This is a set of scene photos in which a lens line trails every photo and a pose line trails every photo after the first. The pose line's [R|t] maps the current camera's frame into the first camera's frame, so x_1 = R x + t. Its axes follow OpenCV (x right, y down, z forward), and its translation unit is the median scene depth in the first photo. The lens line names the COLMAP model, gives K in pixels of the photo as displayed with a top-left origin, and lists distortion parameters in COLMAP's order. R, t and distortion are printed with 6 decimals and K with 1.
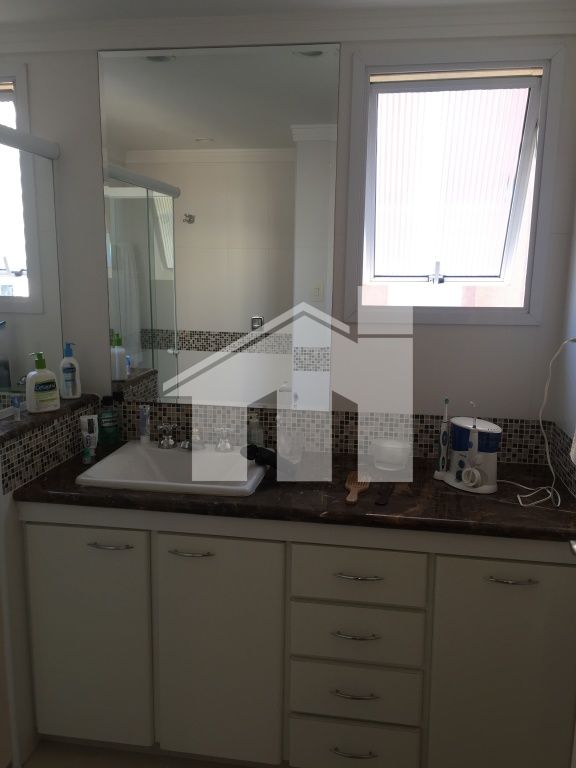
lens RADIAL K [[661.0, 0, 288.0], [0, 661.0, 384.0], [0, 0, 1]] dist [0.112750, -0.153561]
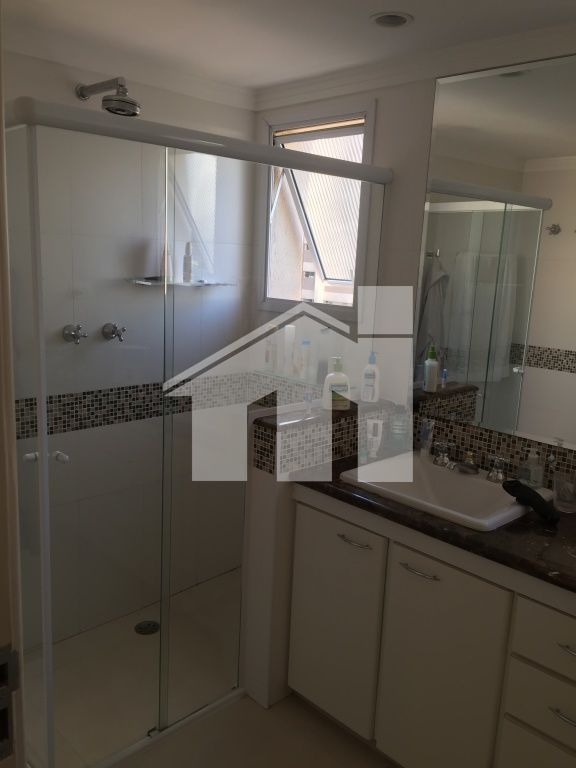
lens RADIAL K [[661.0, 0, 288.0], [0, 661.0, 384.0], [0, 0, 1]] dist [0.112750, -0.153561]
pose [[0.803847, 0.135455, -0.579207, 0.201362], [-0.140533, 0.989409, 0.036349, -0.029547], [0.577996, 0.052178, 0.814369, 0.039933]]
